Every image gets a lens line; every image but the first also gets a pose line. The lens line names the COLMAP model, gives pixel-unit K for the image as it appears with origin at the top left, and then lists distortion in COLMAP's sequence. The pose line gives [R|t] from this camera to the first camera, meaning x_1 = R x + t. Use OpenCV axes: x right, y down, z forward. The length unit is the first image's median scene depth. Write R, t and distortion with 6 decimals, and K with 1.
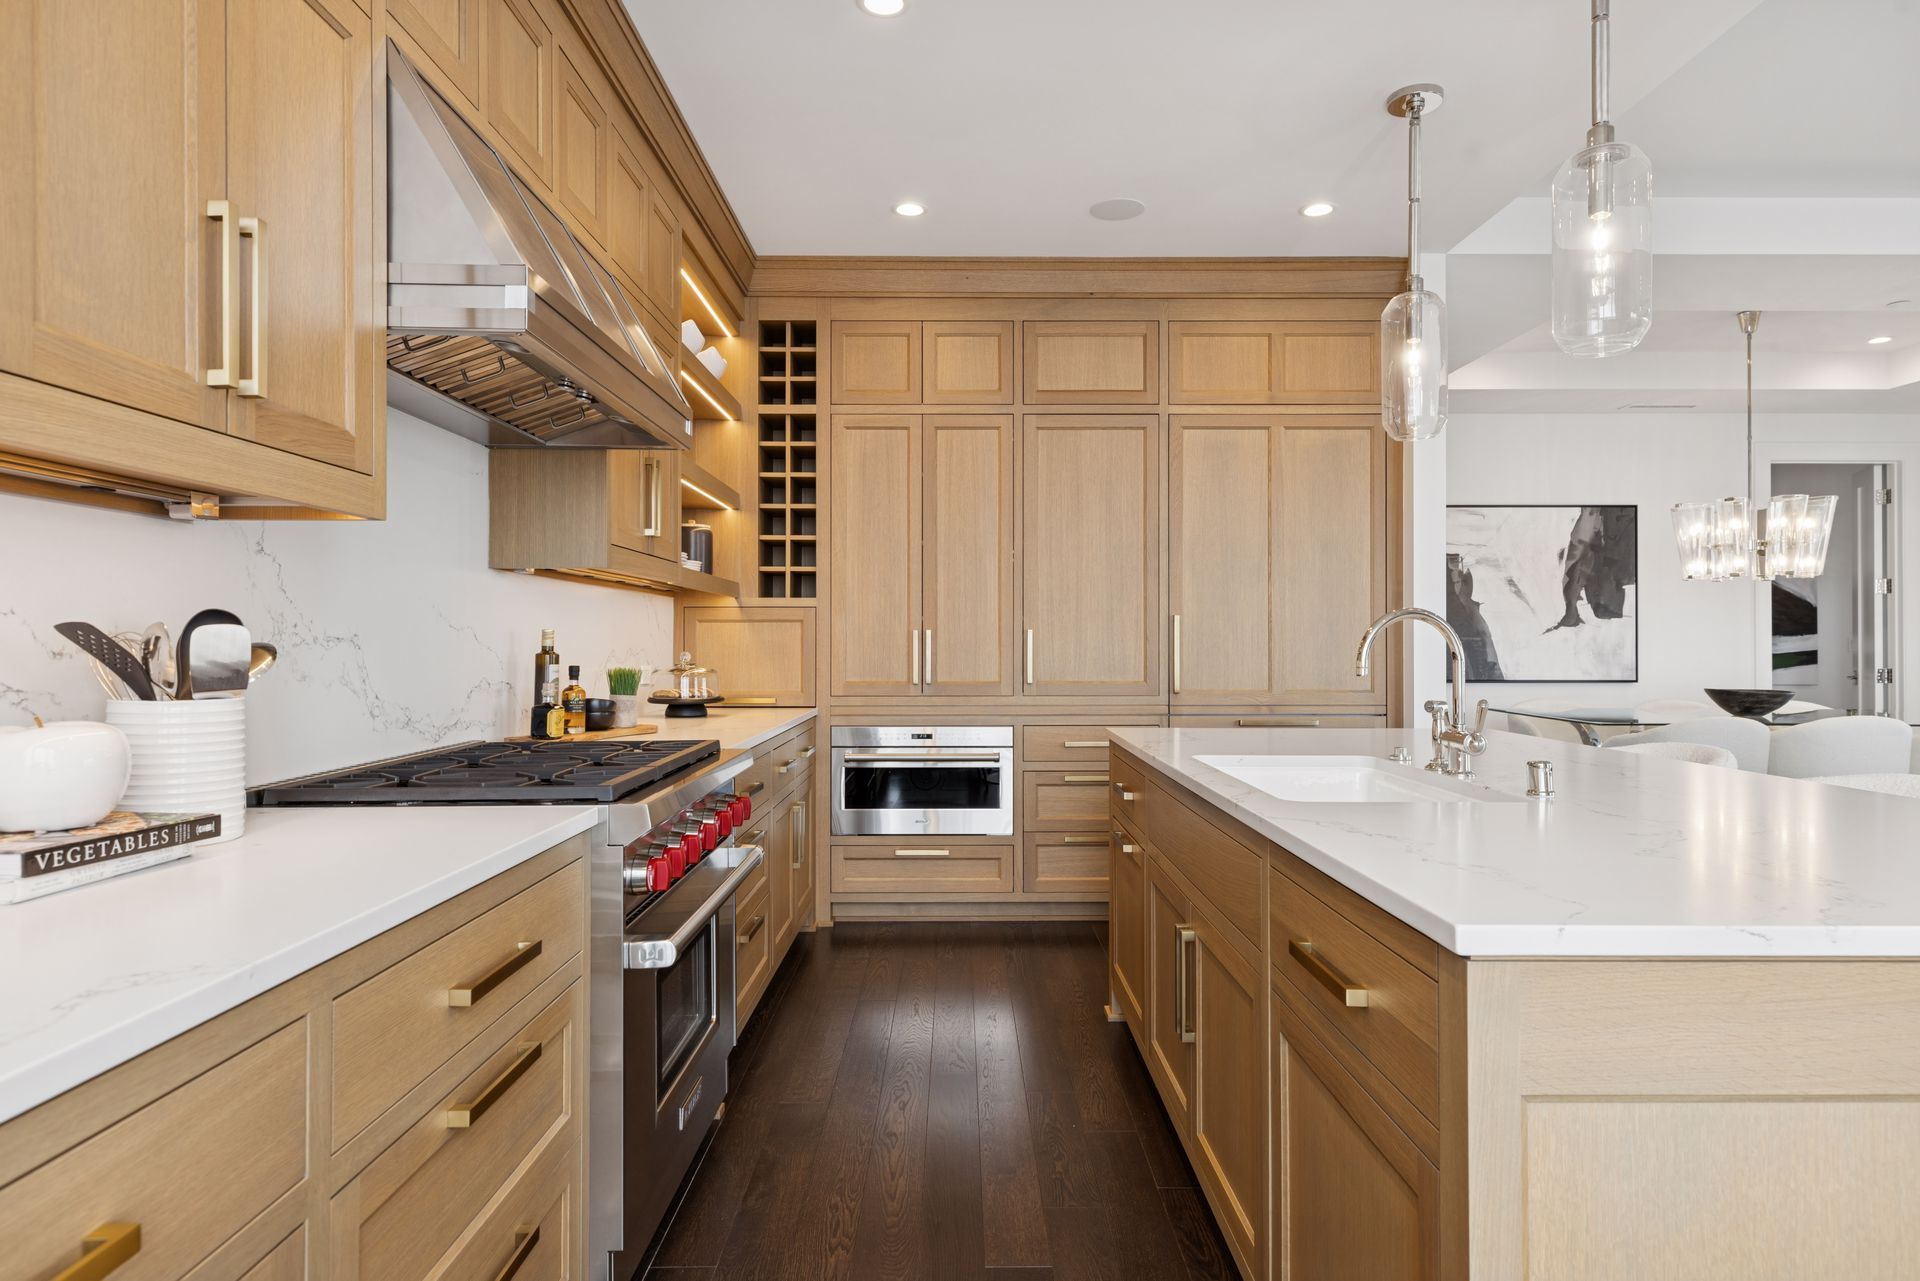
lens RADIAL K [[1083.4, 0, 967.9], [0, 1083.4, 635.6], [0, 0, 1]] dist [0.001158, 0.001058]
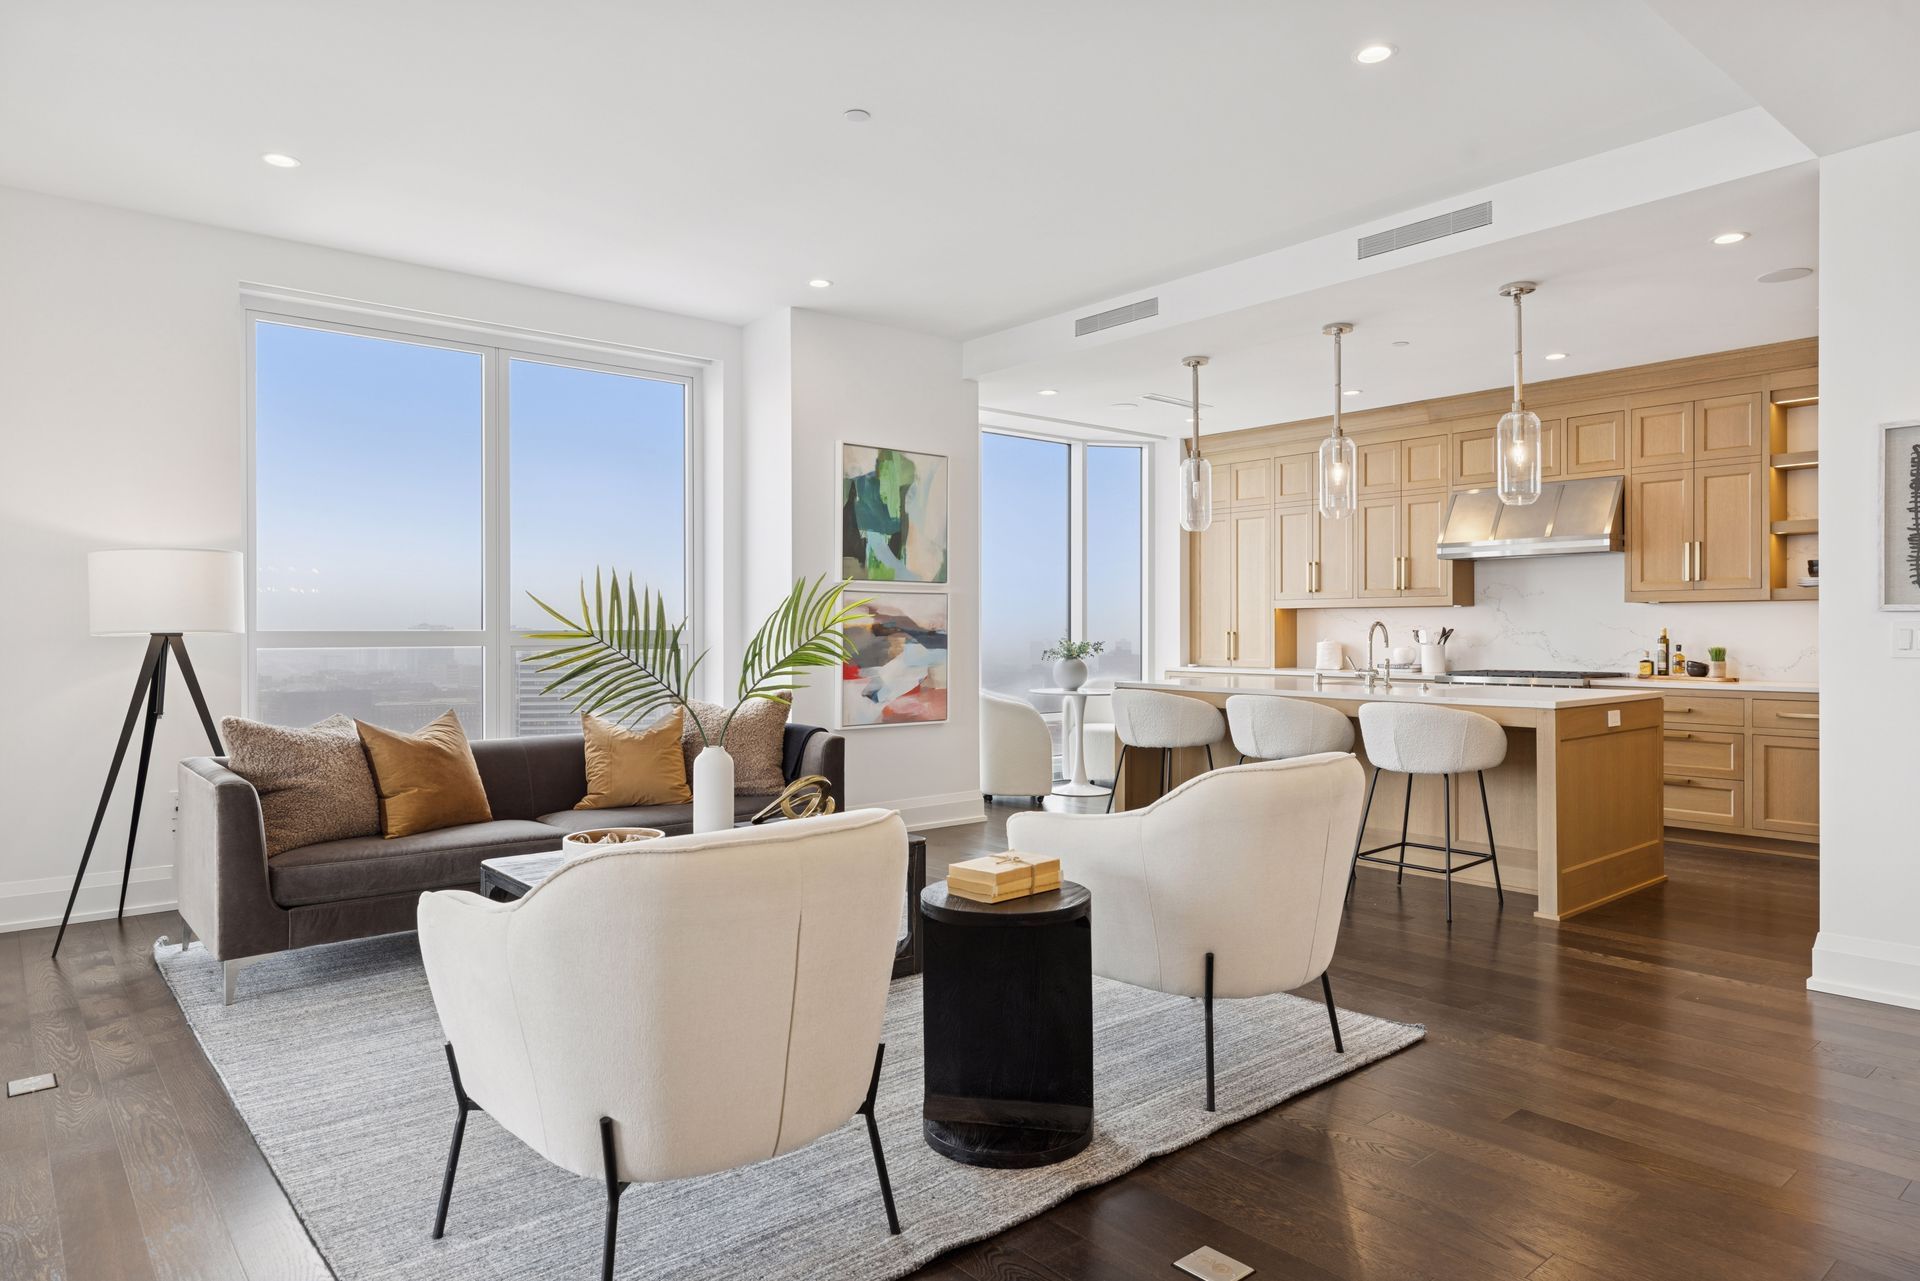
lens RADIAL K [[1158.3, 0, 956.1], [0, 1158.3, 637.7], [0, 0, 1]] dist [0.001984, 0.004723]
pose [[-0.763642, 0.003542, -0.645631, 1.451566], [0.003931, 0.999992, 0.000837, 0.003794], [0.645629, -0.001899, -0.763649, 1.199520]]
